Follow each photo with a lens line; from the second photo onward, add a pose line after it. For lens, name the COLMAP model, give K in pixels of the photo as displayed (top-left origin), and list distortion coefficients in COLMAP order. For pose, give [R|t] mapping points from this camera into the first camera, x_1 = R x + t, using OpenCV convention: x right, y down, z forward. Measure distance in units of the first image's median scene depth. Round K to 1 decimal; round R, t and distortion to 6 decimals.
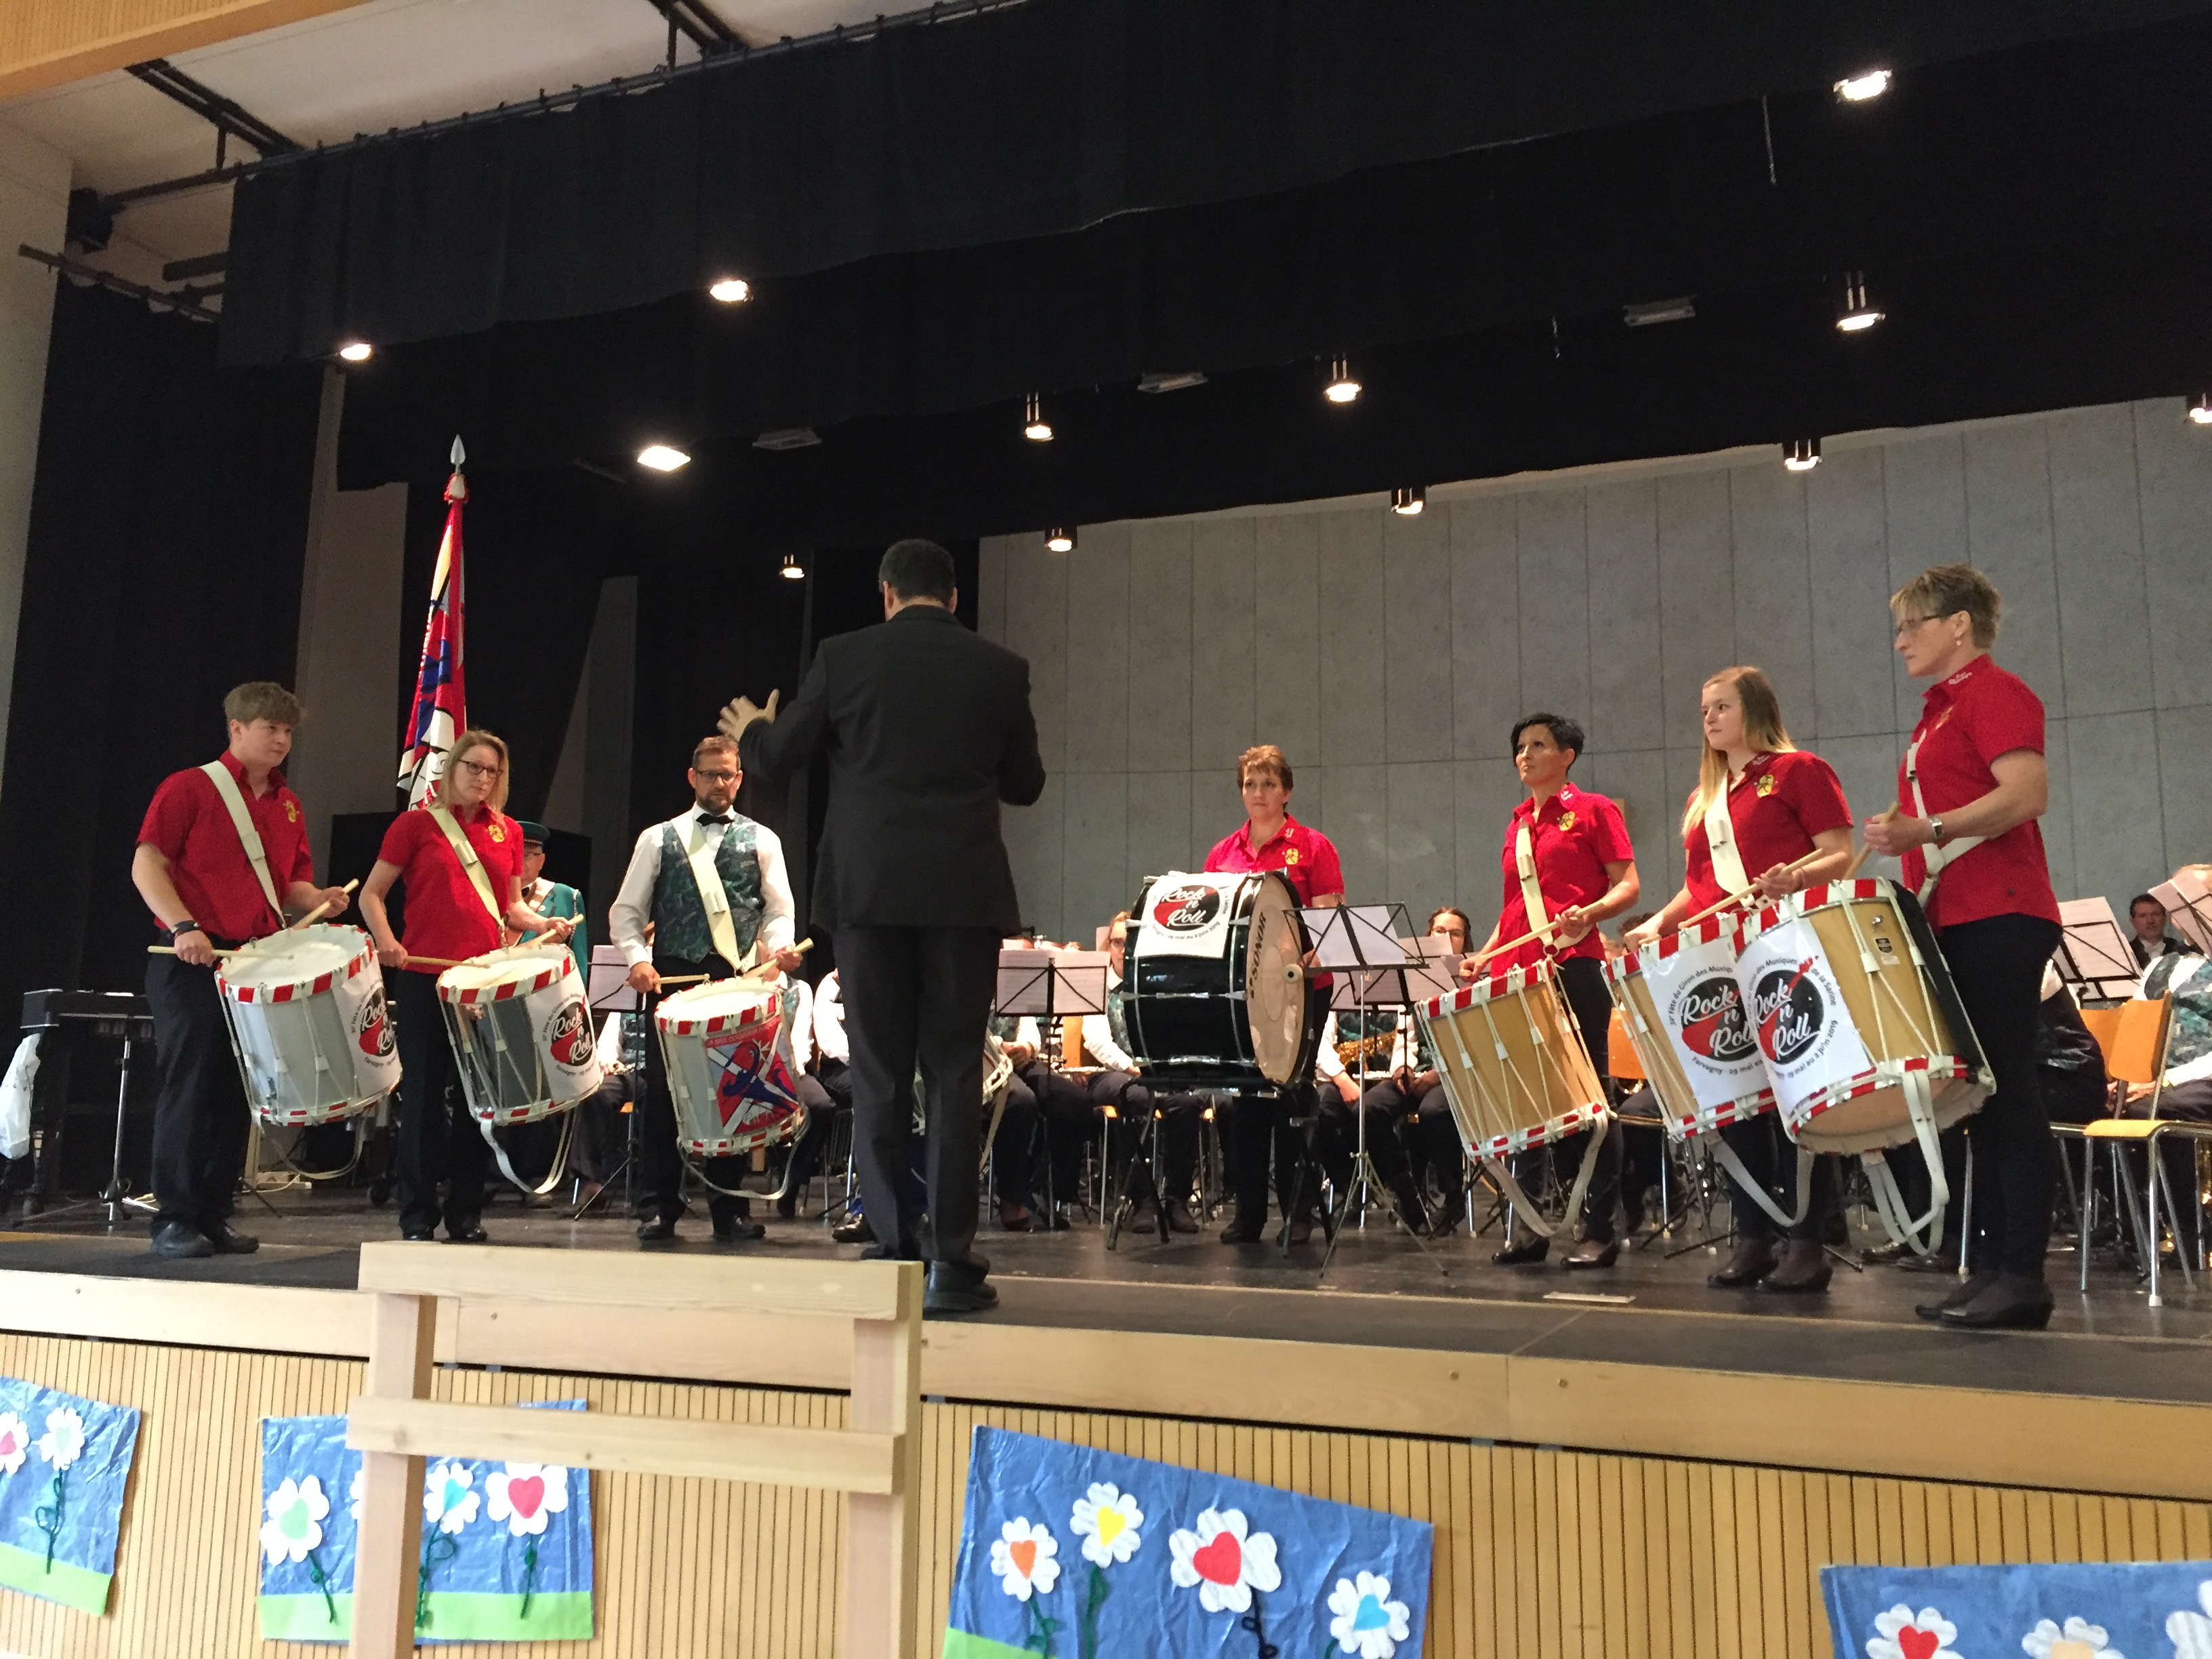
lens RADIAL K [[1890.1, 0, 1099.3], [0, 1890.1, 825.0], [0, 0, 1]] dist [0.087947, -0.112463]
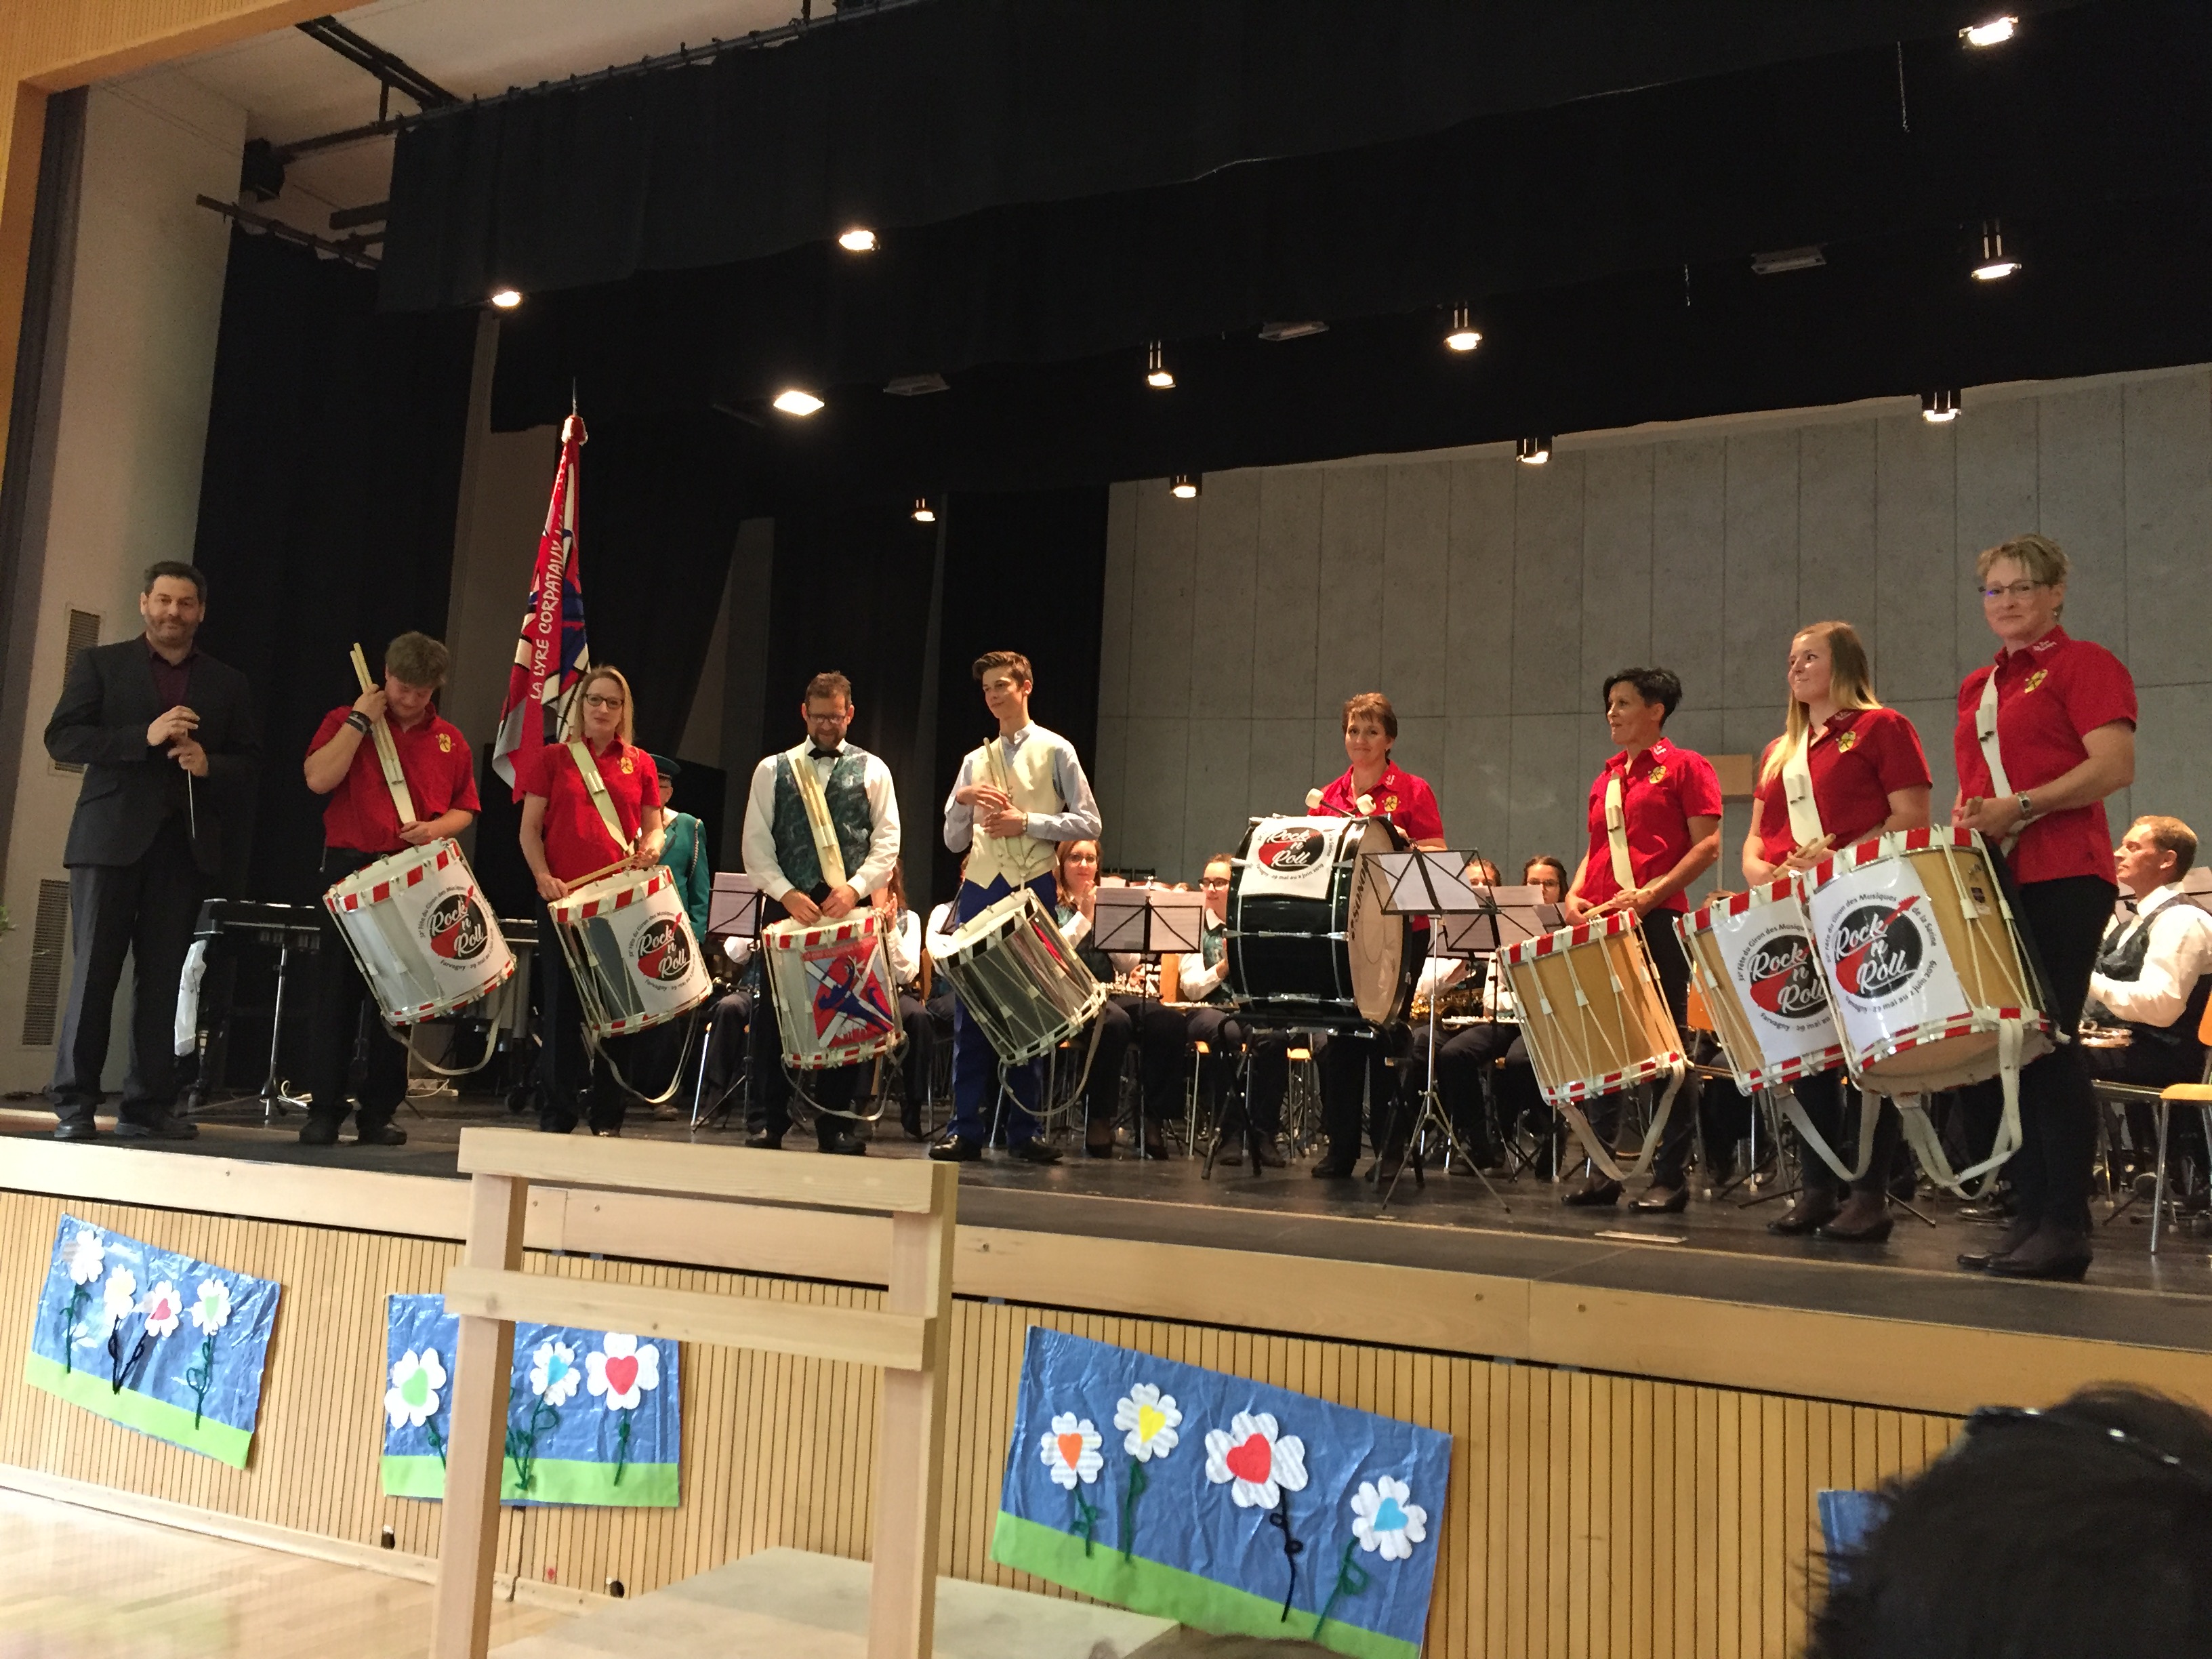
lens RADIAL K [[1886.9, 0, 1100.1], [0, 1886.9, 824.5], [0, 0, 1]] dist [0.093819, -0.123178]
pose [[0.996800, 0.024810, -0.075993, 0.043941], [-0.022646, 0.999317, 0.029202, 0.003132], [0.076666, -0.027388, 0.996681, -0.043112]]
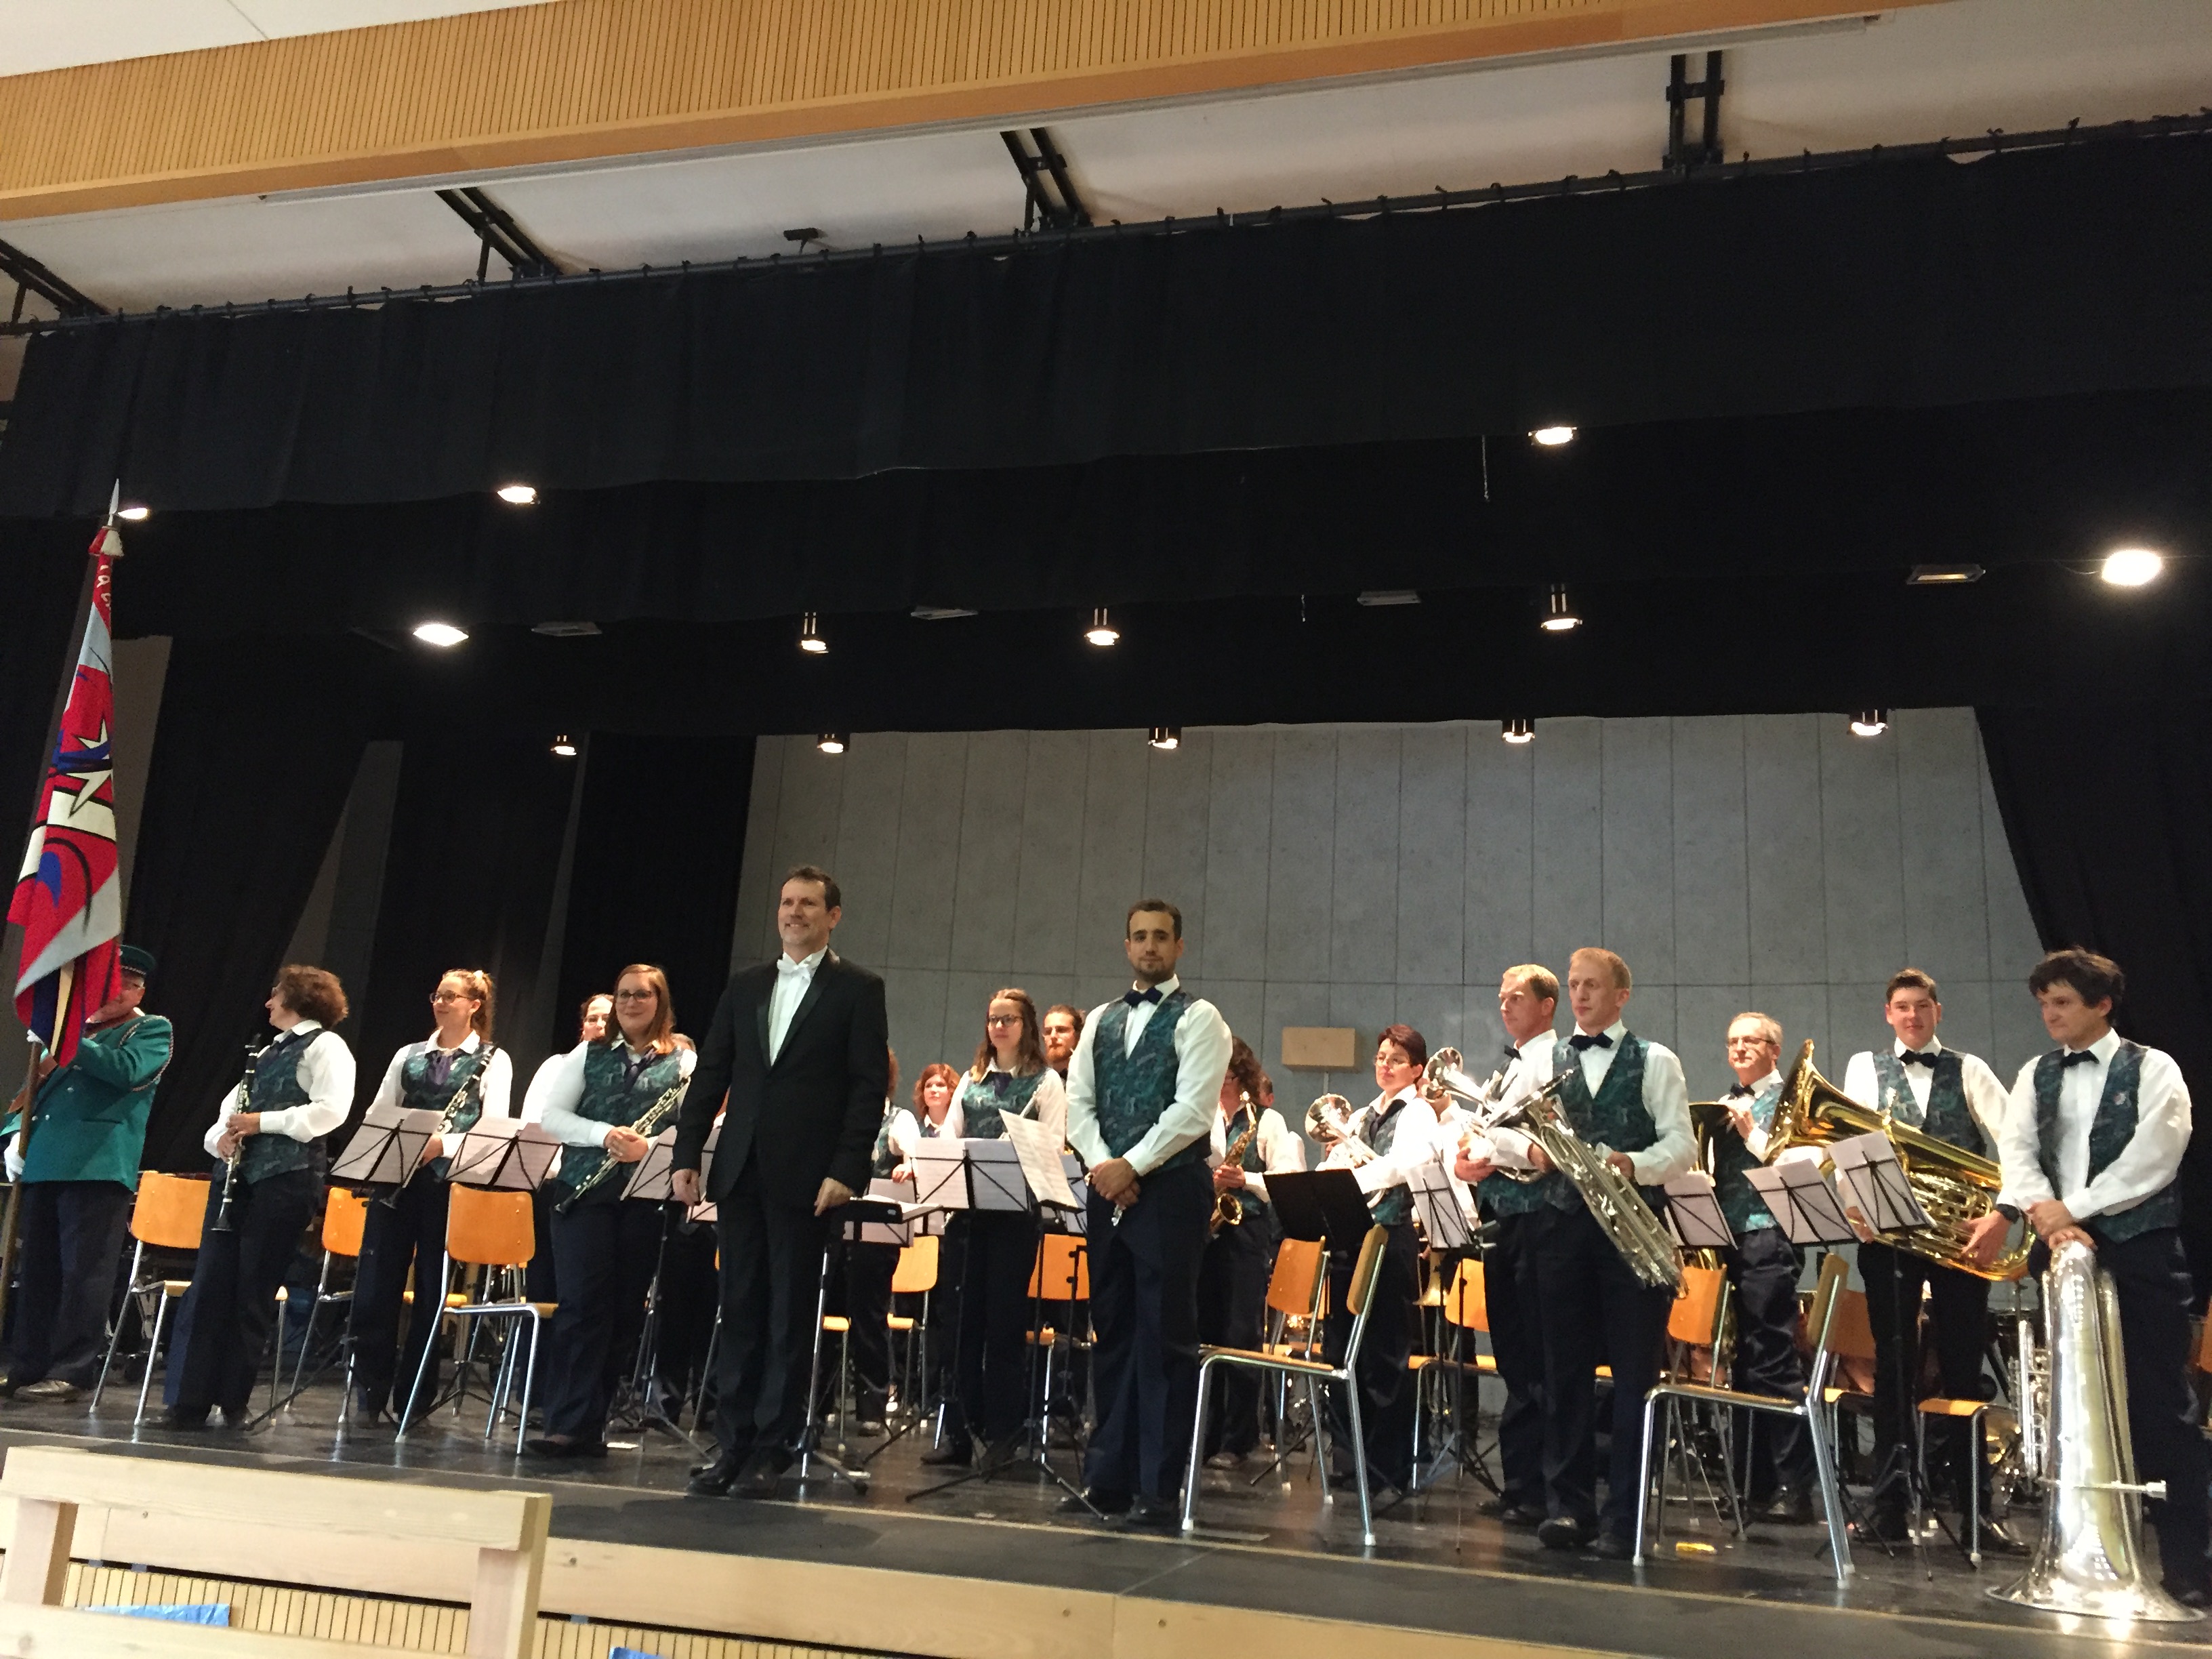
lens RADIAL K [[1886.9, 0, 1101.9], [0, 1886.9, 831.0], [0, 0, 1]] dist [0.080703, -0.105934]
pose [[0.990787, 0.079805, 0.109422, 0.044867], [-0.069393, 0.992972, -0.095870, -0.040255], [-0.116304, 0.087393, 0.989361, -0.090324]]
